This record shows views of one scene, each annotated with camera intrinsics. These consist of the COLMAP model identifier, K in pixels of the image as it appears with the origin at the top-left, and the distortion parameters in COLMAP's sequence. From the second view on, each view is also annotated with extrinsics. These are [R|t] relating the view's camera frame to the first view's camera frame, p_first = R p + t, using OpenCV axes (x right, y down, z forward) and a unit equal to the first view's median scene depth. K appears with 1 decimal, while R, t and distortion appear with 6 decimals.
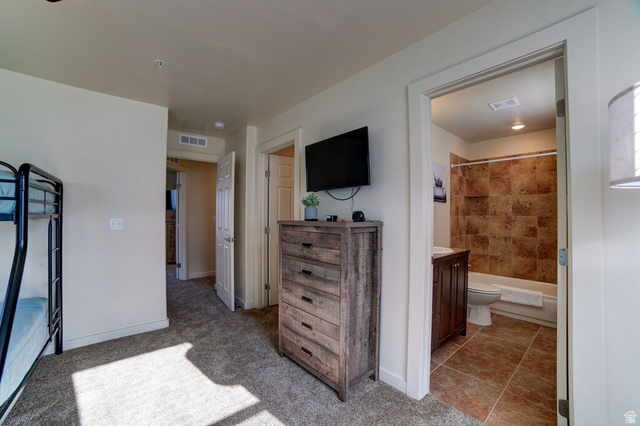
lens RADIAL K [[257.9, 0, 313.0], [0, 257.9, 212.4], [0, 0, 1]] dist [-0.093651, 0.030889]
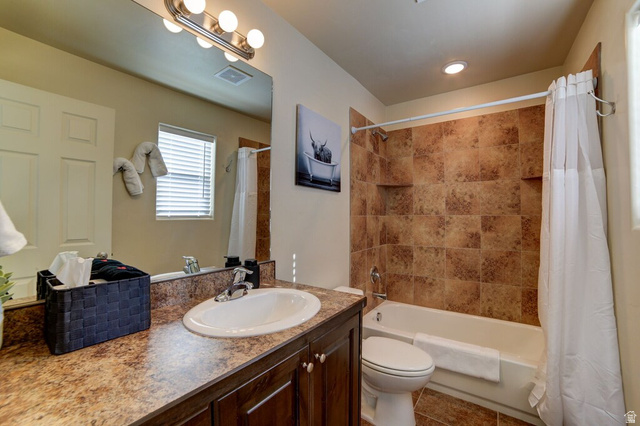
lens RADIAL K [[257.9, 0, 313.0], [0, 257.9, 212.4], [0, 0, 1]] dist [-0.093651, 0.030889]
pose [[0.973787, -0.003752, 0.227433, 0.322083], [0.004062, 0.999991, -0.000893, 0.006094], [-0.227427, 0.001794, 0.973793, 0.435644]]
